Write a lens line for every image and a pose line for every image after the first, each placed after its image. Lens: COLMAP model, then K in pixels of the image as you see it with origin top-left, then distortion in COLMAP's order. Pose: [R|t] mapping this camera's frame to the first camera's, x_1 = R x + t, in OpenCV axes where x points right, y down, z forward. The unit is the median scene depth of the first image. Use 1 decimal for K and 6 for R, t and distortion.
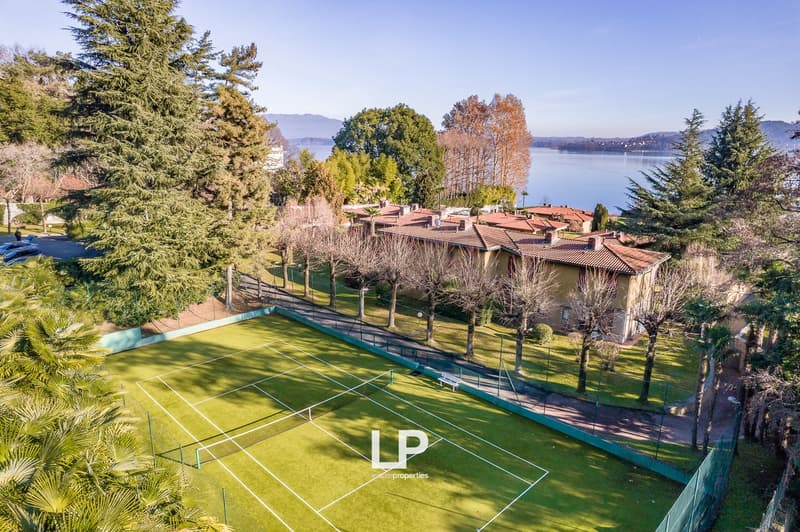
lens RADIAL K [[518.3, 0, 401.4], [0, 518.3, 266.9], [0, 0, 1]] dist [-0.046862, 0.022708]
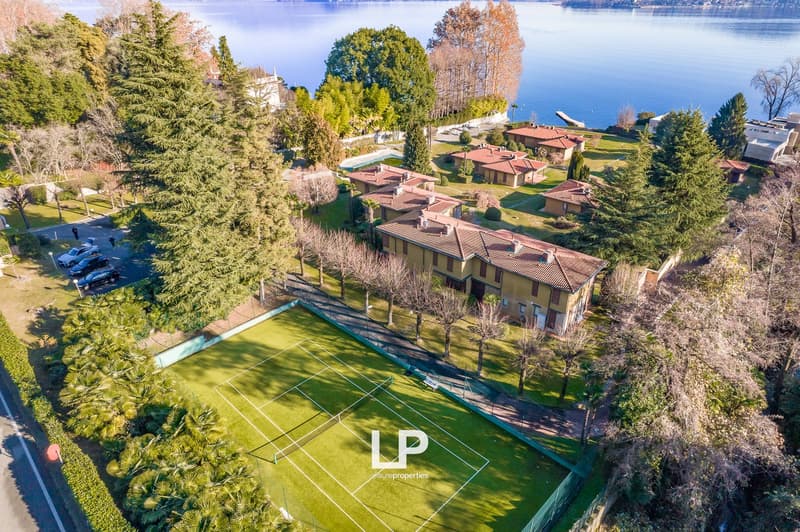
lens RADIAL K [[518.3, 0, 399.7], [0, 518.3, 270.2], [0, 0, 1]] dist [-0.046862, 0.022708]
pose [[0.999808, -0.018966, 0.004853, 0.002311], [0.017114, 0.967122, 0.253738, -0.390860], [-0.009506, -0.253606, 0.967261, -0.277888]]
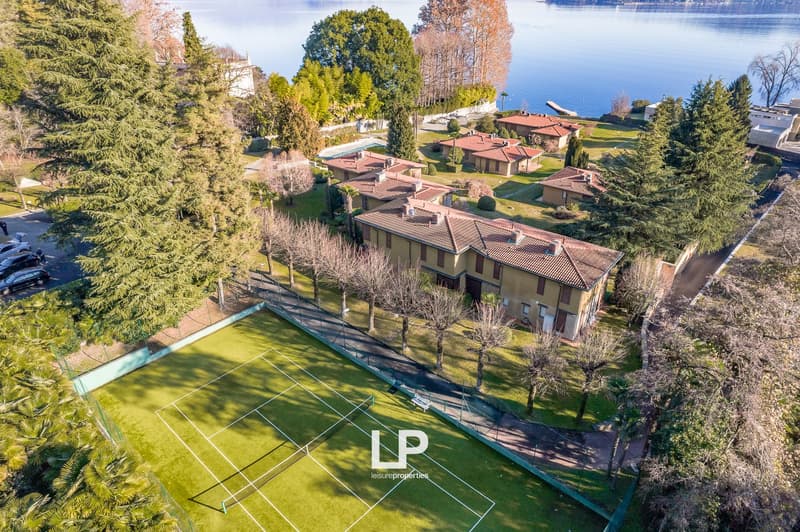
lens RADIAL K [[518.3, 0, 400.4], [0, 518.3, 270.5], [0, 0, 1]] dist [-0.046862, 0.022708]
pose [[0.999049, -0.031935, 0.029702, 0.016402], [0.023211, 0.965921, 0.257795, -0.327959], [-0.036923, -0.256860, 0.965743, -0.064781]]
